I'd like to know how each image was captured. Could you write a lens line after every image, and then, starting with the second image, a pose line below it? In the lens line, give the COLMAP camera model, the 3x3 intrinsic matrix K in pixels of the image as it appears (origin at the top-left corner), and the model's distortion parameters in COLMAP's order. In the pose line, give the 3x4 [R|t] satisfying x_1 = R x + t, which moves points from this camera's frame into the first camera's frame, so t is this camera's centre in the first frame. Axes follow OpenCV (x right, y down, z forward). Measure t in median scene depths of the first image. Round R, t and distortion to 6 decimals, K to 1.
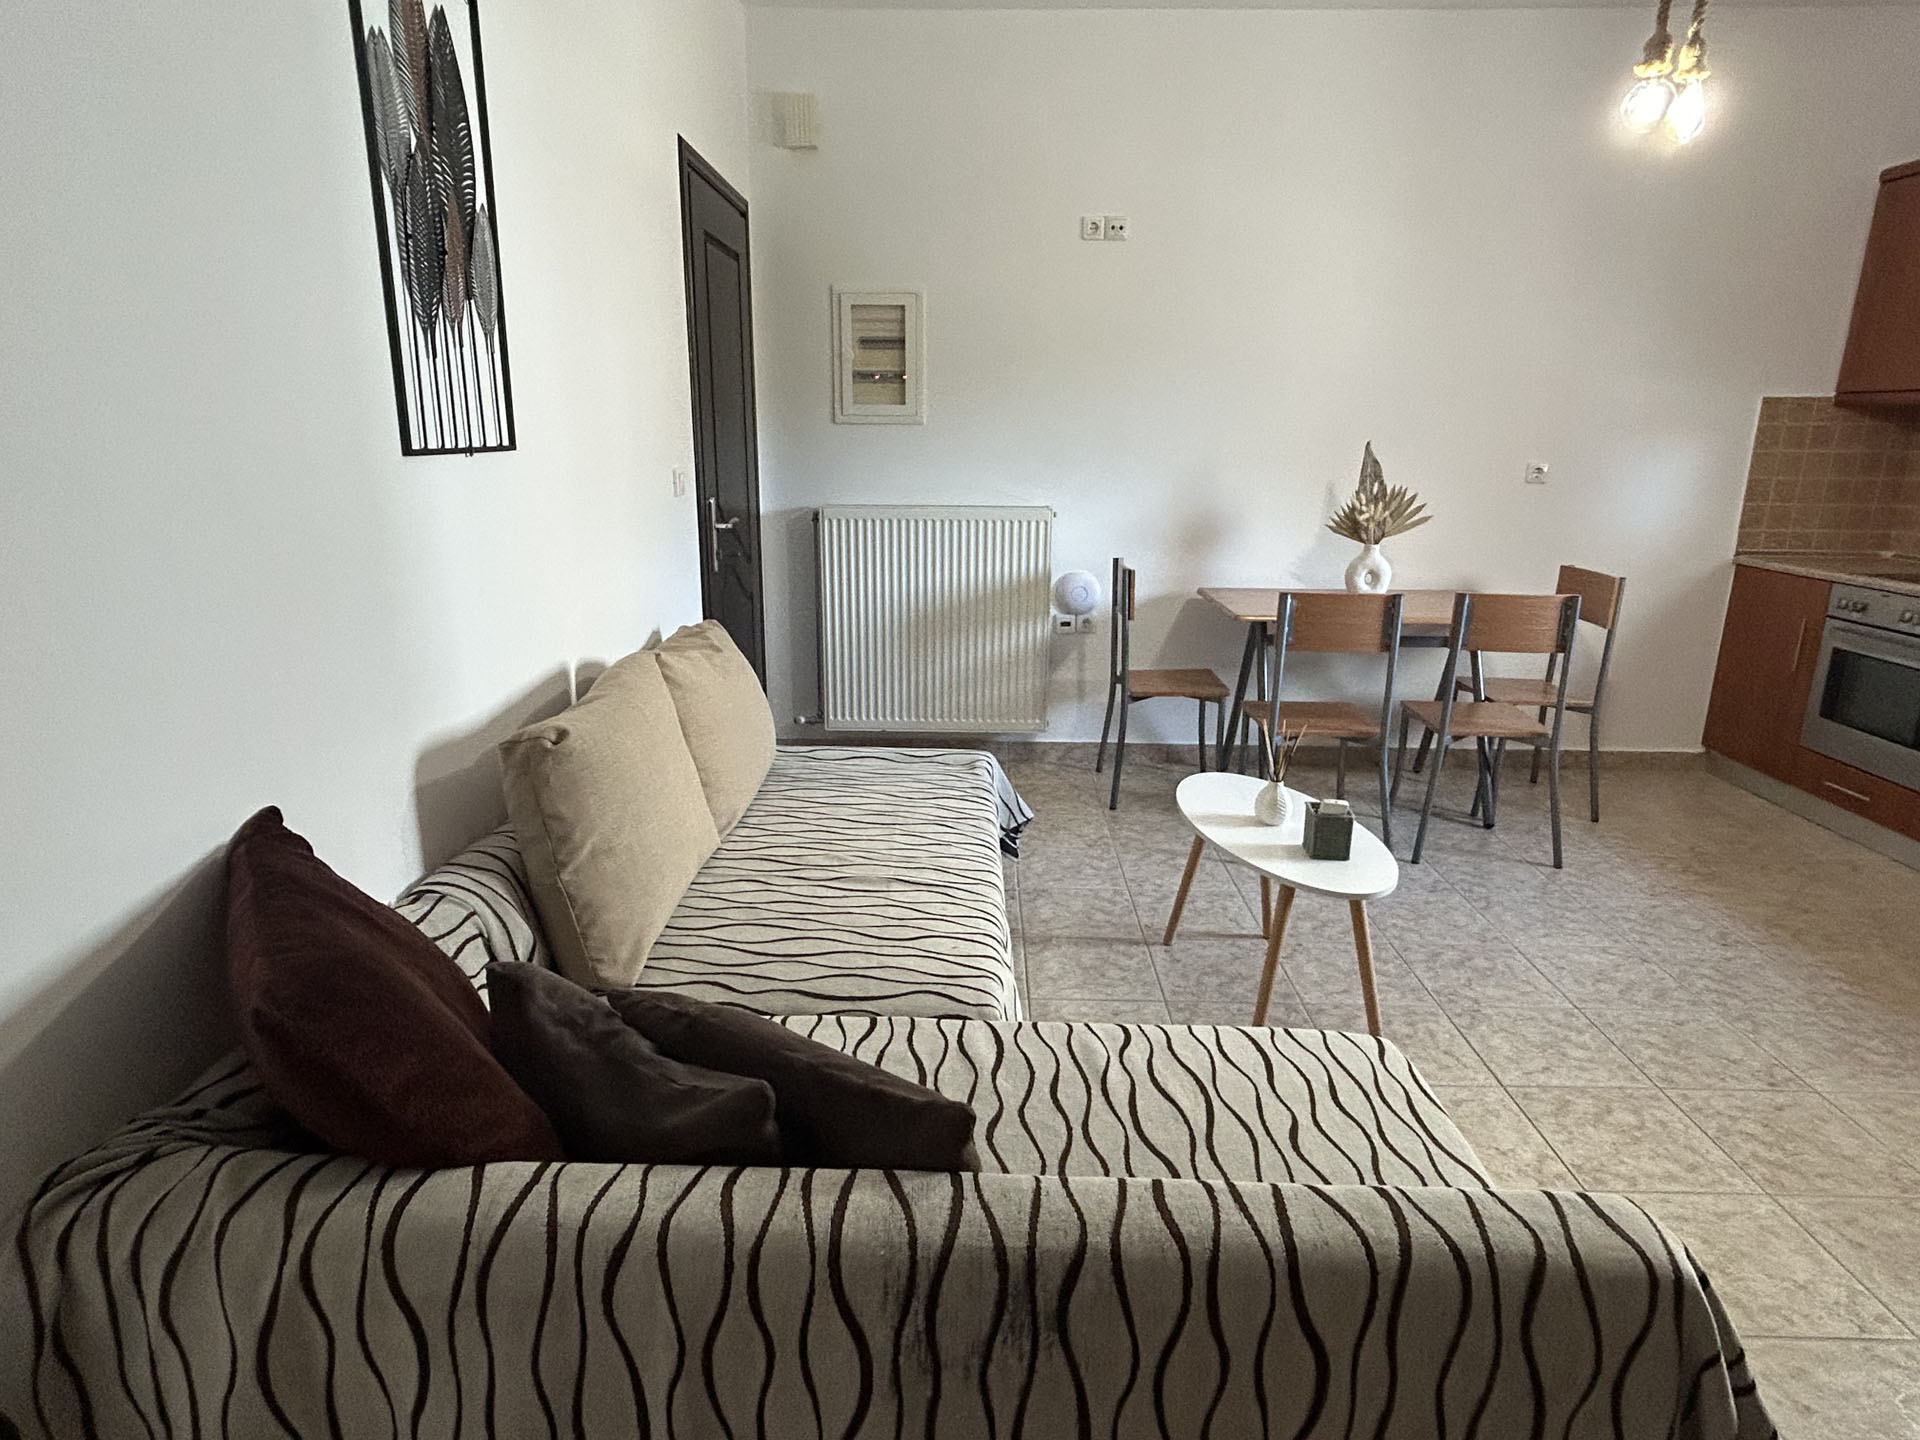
lens RADIAL K [[1099.2, 0, 958.9], [0, 1099.2, 714.7], [0, 0, 1]] dist [-0.005596, 0.001993]
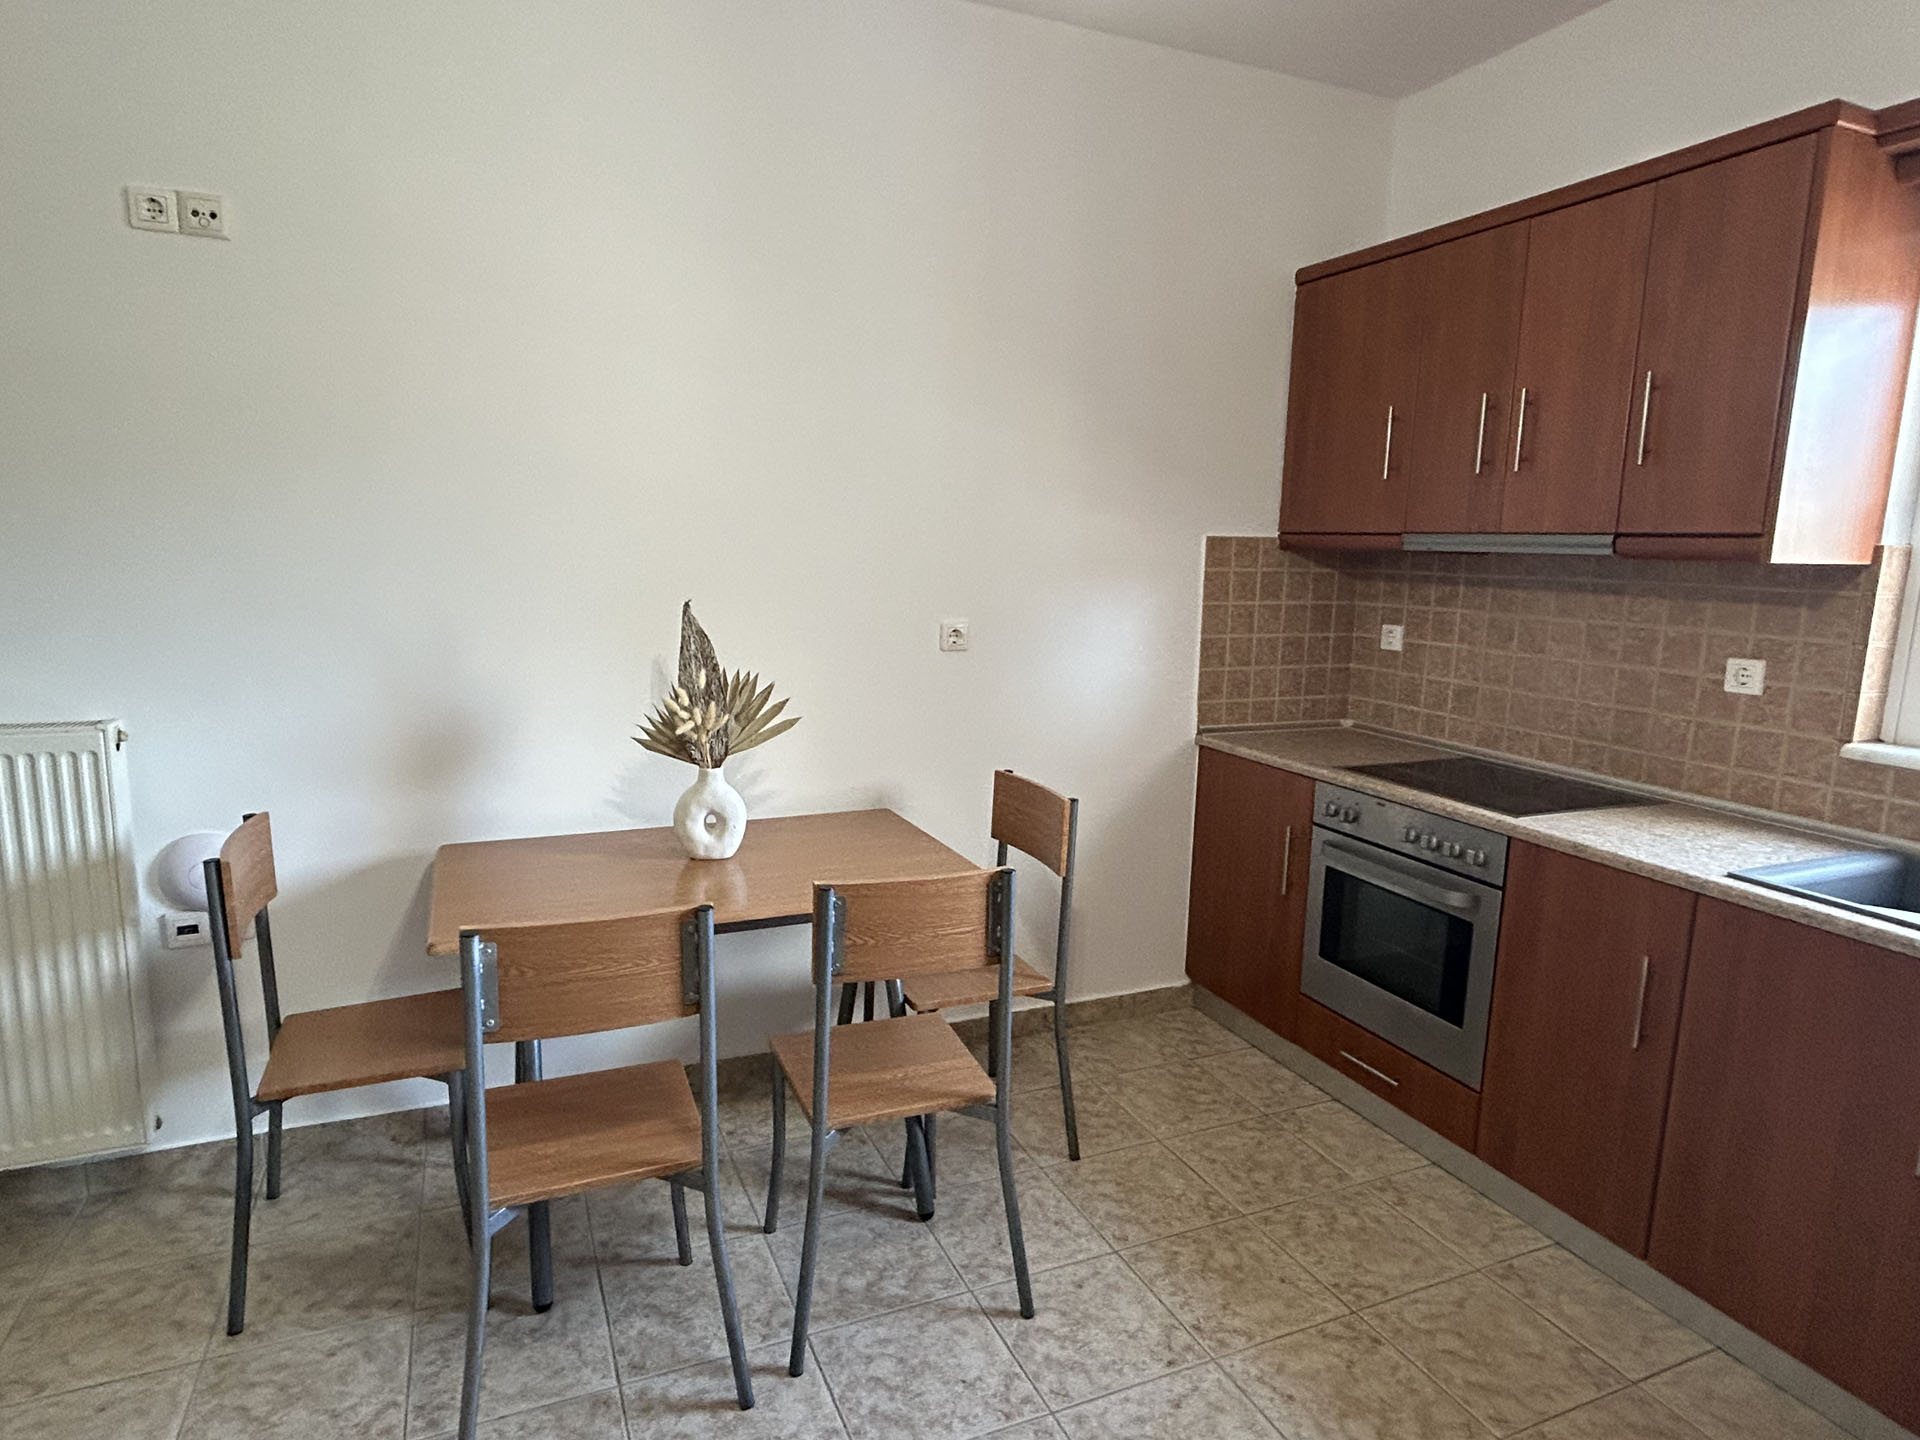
lens RADIAL K [[1099.2, 0, 957.8], [0, 1099.2, 723.3], [0, 0, 1]] dist [-0.005596, 0.001993]
pose [[0.907766, -0.055762, 0.415754, 0.248917], [0.093215, 0.993160, -0.070321, -0.123718], [-0.408989, 0.102590, 0.906754, 0.391423]]
